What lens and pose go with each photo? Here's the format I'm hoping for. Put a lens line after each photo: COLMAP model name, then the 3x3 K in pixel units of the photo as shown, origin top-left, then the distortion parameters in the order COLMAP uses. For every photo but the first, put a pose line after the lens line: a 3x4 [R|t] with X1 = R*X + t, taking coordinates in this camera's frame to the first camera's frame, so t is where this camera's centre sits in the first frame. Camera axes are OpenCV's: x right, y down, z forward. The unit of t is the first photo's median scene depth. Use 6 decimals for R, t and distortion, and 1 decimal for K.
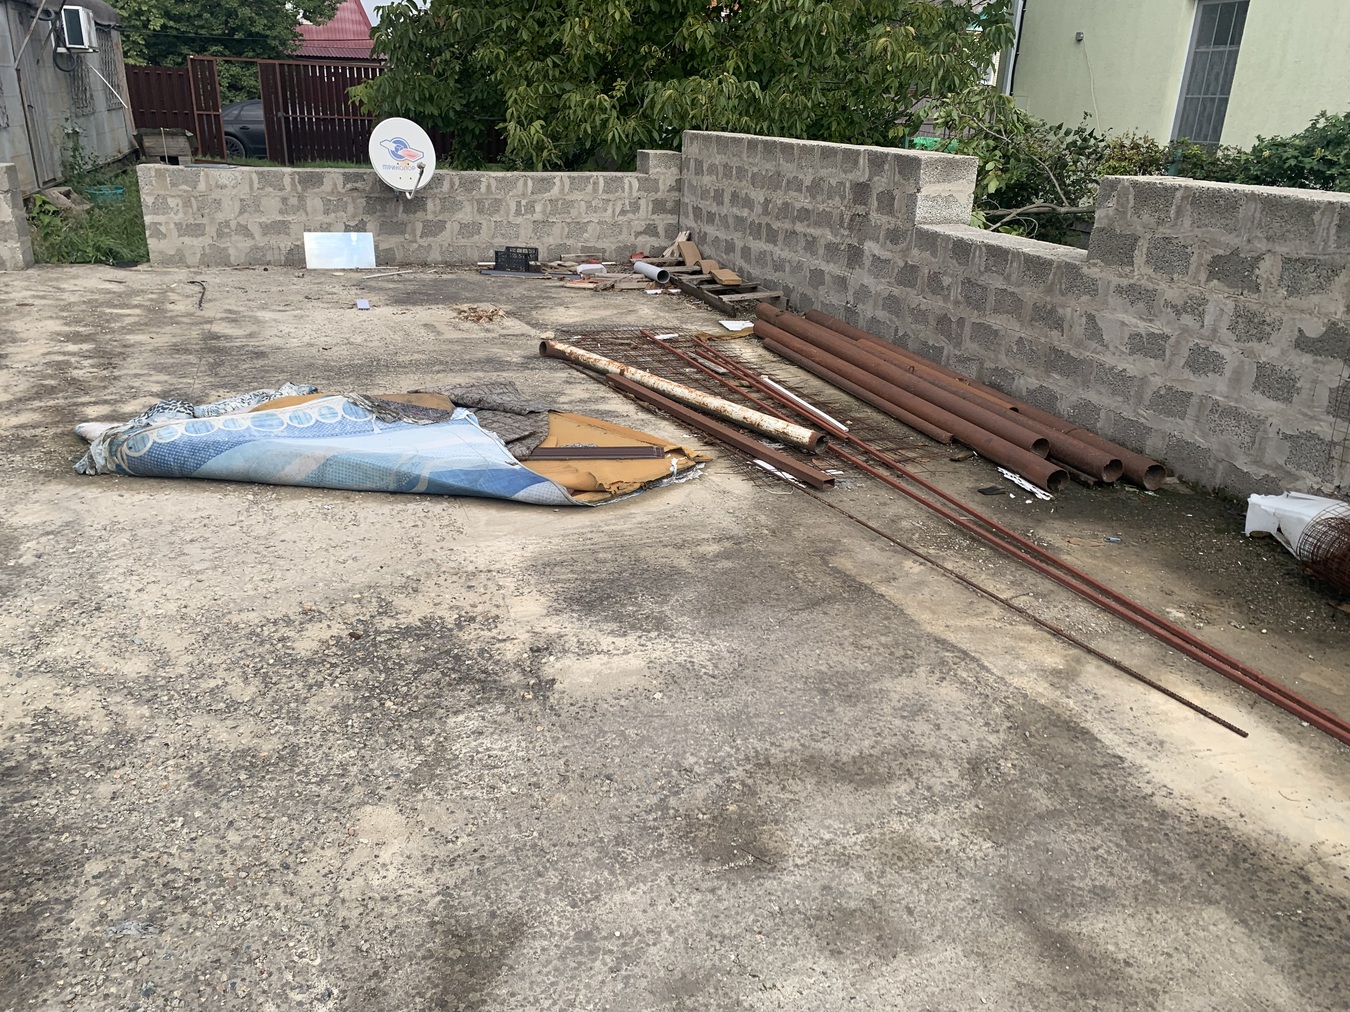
lens RADIAL K [[1031.9, 0, 670.9], [0, 1031.9, 505.9], [0, 0, 1]] dist [0.044528, -0.046821]
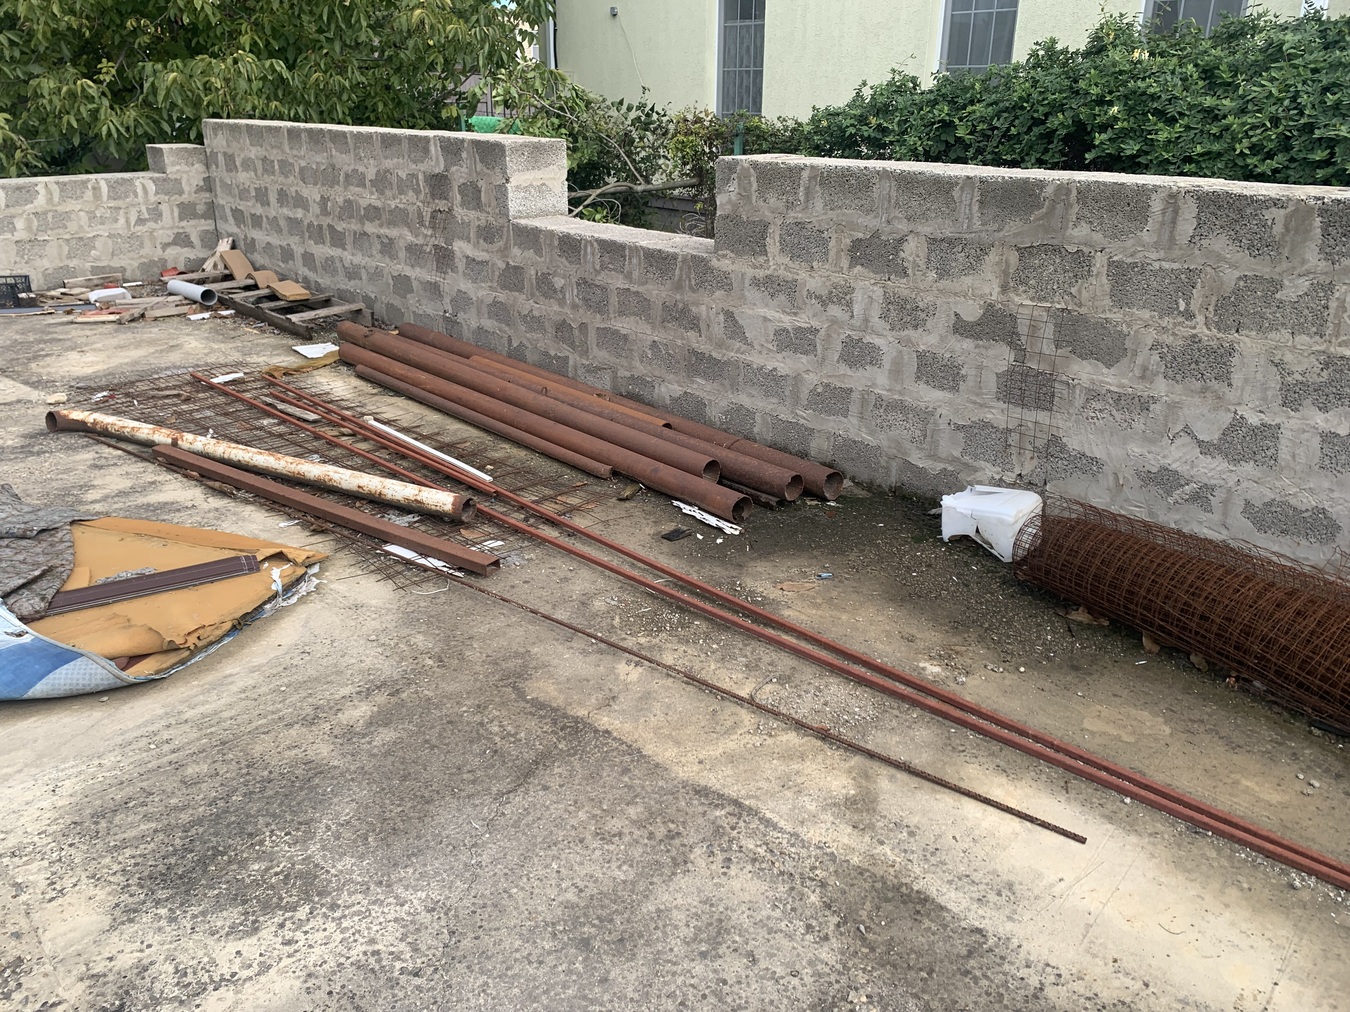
lens RADIAL K [[1031.9, 0, 669.7], [0, 1031.9, 497.4], [0, 0, 1]] dist [0.044528, -0.046821]
pose [[0.915669, -0.170726, 0.363872, 0.000487], [0.166976, 0.985066, 0.041997, -0.079452], [-0.365608, 0.022303, 0.930502, 0.206878]]
